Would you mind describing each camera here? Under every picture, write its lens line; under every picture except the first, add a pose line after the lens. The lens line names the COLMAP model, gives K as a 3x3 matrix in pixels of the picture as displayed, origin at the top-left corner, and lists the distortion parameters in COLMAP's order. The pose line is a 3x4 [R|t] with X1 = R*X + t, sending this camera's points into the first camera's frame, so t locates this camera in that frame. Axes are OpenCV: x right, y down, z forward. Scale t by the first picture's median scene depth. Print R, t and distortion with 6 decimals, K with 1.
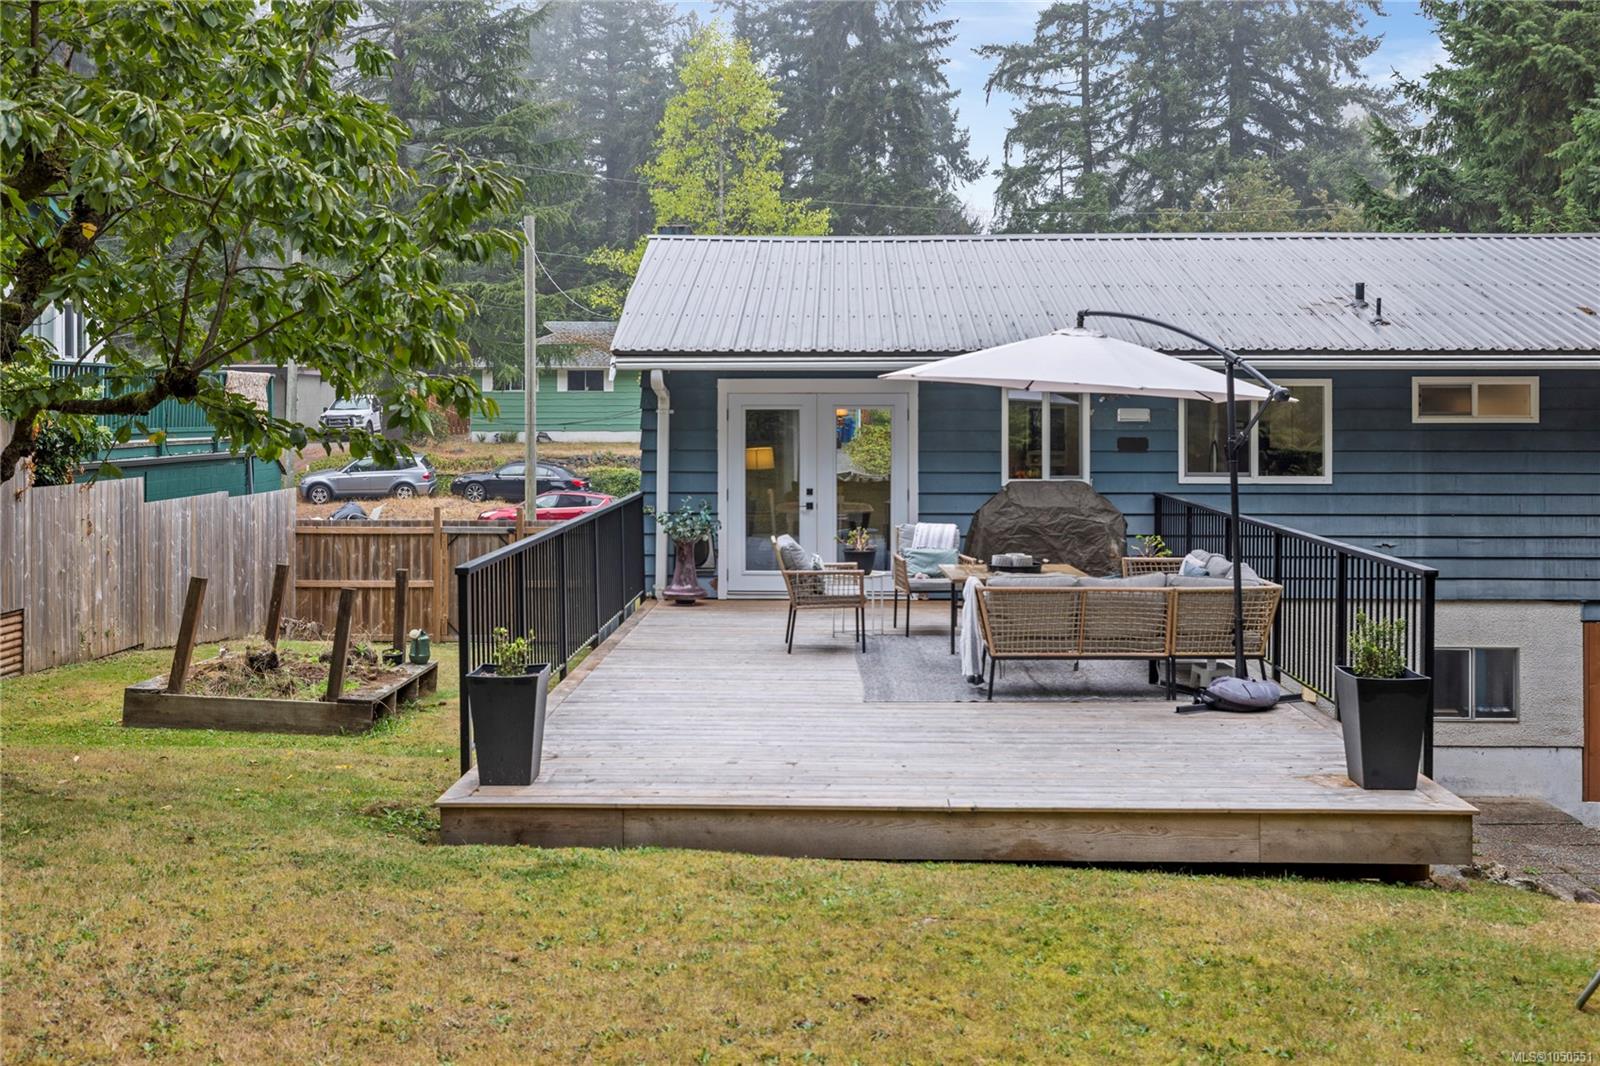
lens RADIAL K [[1547.0, 0, 829.5], [0, 1547.0, 426.5], [0, 0, 1]] dist [0.004340, 0.000000]
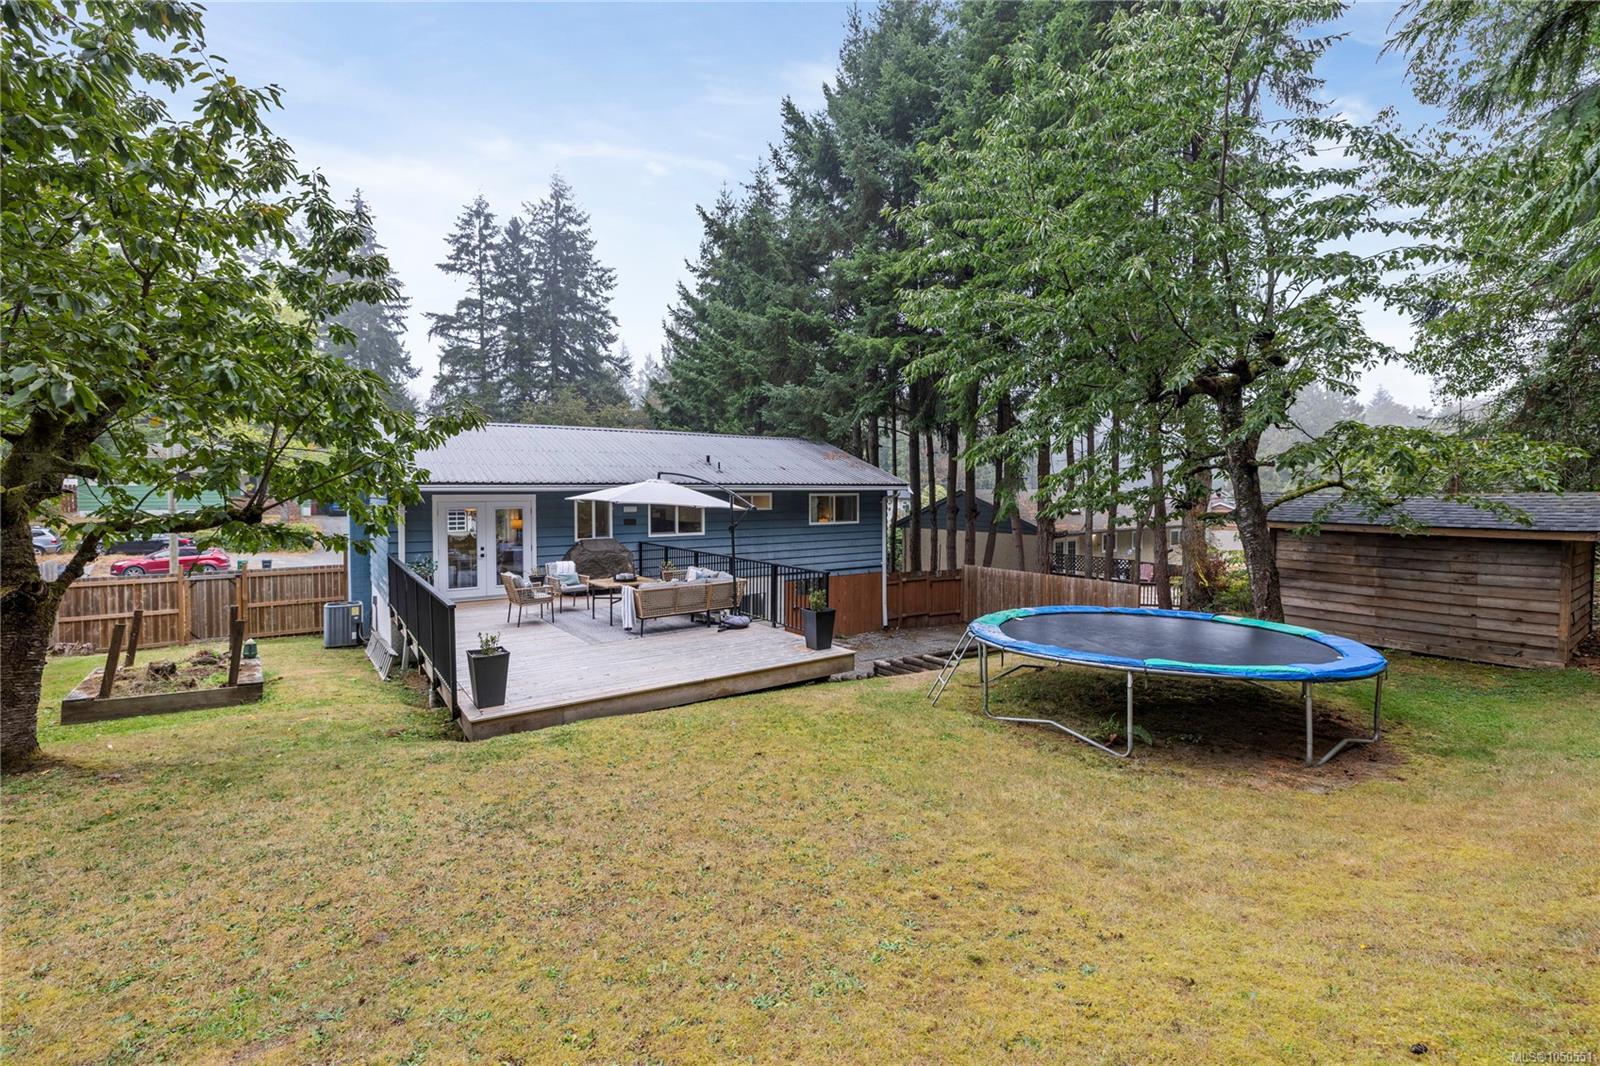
lens RADIAL K [[678.0, 0, 802.6], [0, 678.0, 515.7], [0, 0, 1]] dist [-0.000310, 0.000496]
pose [[0.801604, -0.022565, 0.597430, -0.212248], [0.006983, 0.999573, 0.028385, -0.025073], [-0.597815, -0.018582, 0.801419, 0.010185]]
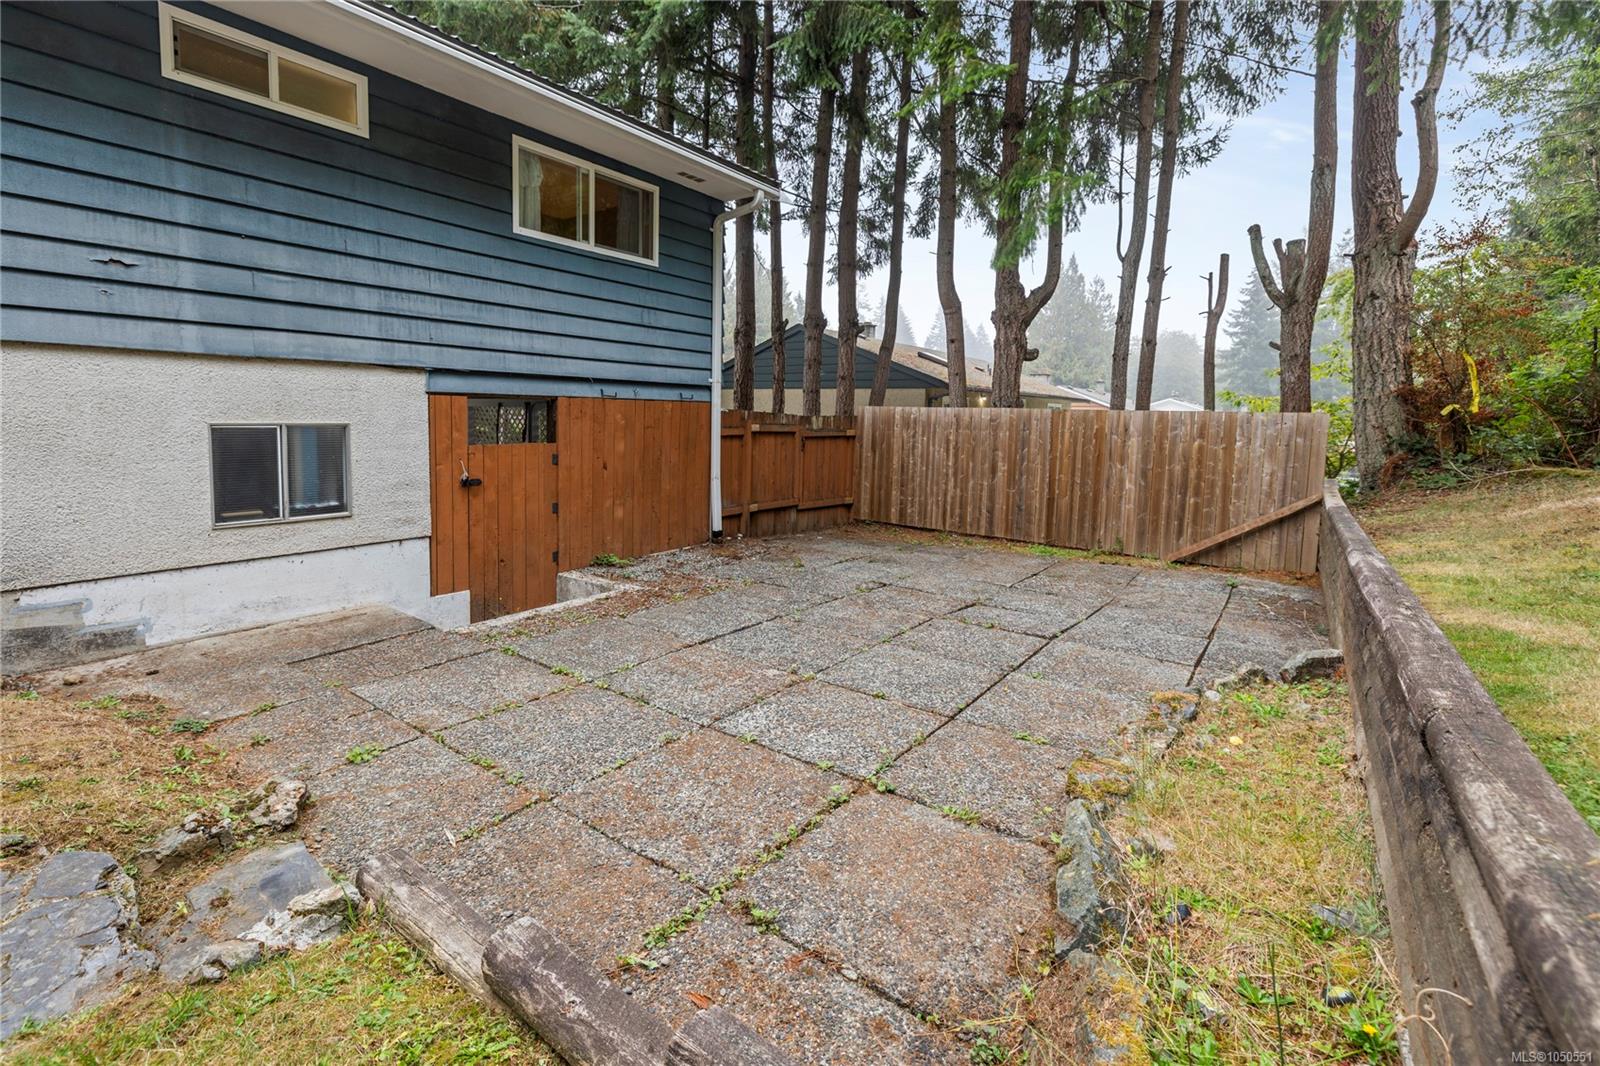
lens RADIAL K [[678.0, 0, 754.5], [0, 678.0, 454.7], [0, 0, 1]] dist [-0.000310, 0.000496]
pose [[0.614862, -0.039319, 0.787654, 0.298150], [-0.012370, 0.998153, 0.059484, 0.135656], [-0.788538, -0.046317, 0.613240, 0.620477]]
